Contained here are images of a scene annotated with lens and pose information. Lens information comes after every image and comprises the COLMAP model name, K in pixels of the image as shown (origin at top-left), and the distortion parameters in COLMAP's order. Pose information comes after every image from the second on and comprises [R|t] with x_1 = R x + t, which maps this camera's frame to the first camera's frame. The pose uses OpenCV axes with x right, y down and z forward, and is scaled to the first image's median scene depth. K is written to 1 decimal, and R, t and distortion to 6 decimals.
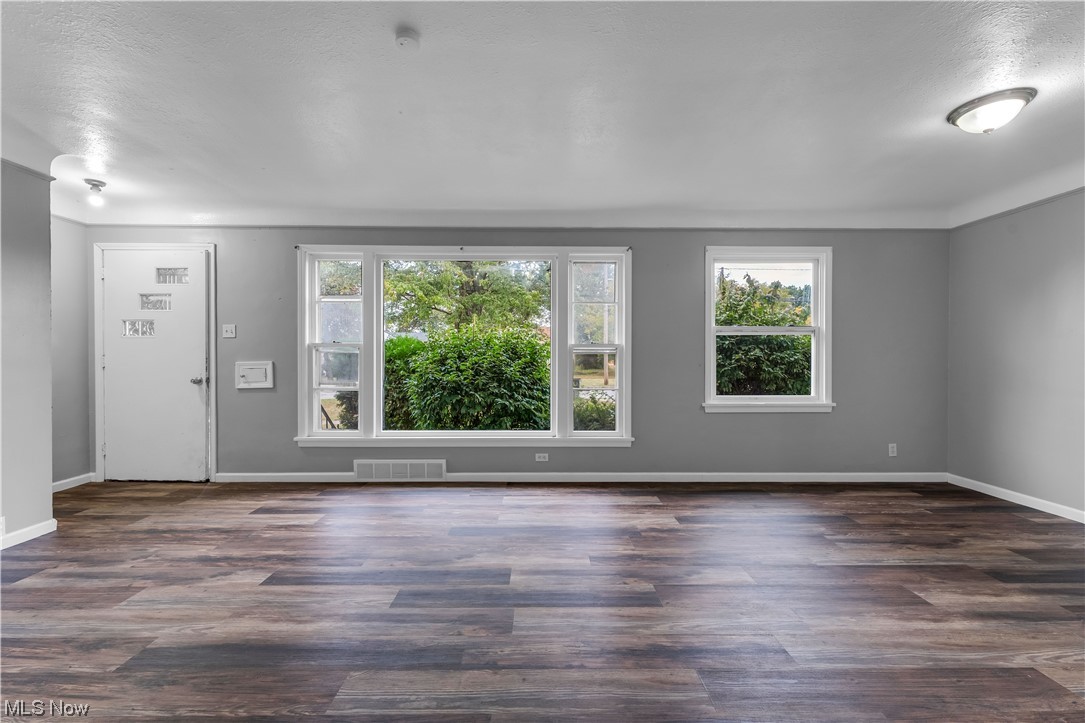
lens RADIAL K [[439.5, 0, 546.7], [0, 439.5, 364.8], [0, 0, 1]] dist [0.003805, -0.000841]
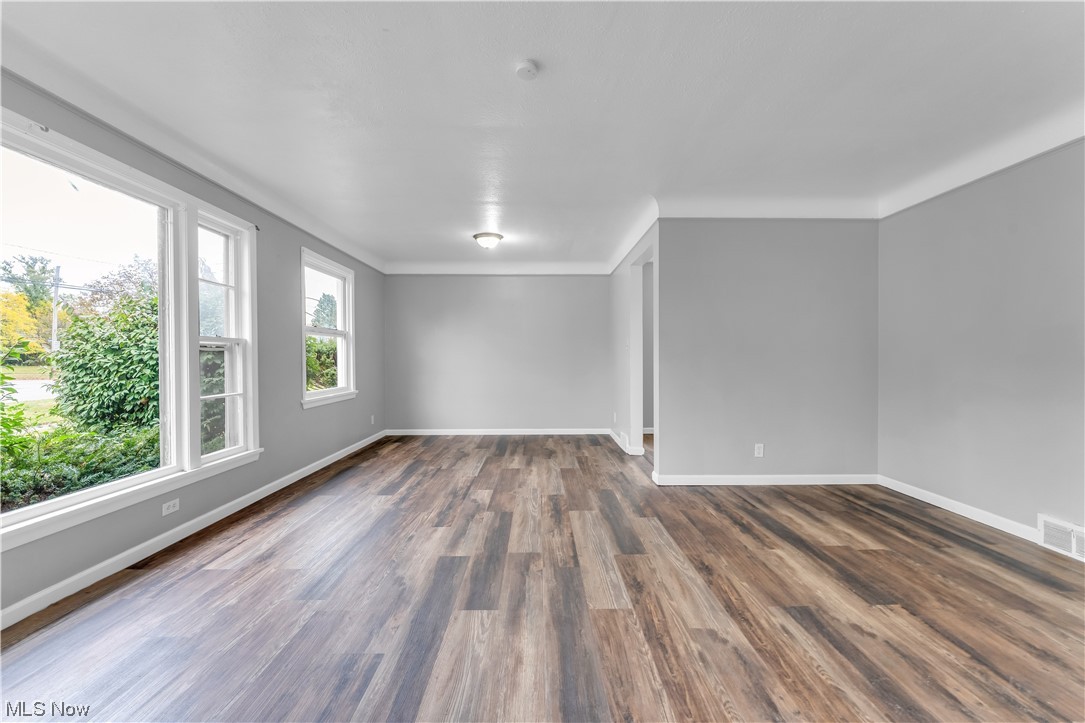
lens RADIAL K [[439.5, 0, 540.5], [0, 439.5, 362.4], [0, 0, 1]] dist [0.003805, -0.000841]
pose [[0.004137, -0.011541, 0.999925, -1.063575], [0.015562, 0.999813, 0.011475, -0.004855], [-0.999870, 0.015513, 0.004316, 0.715394]]
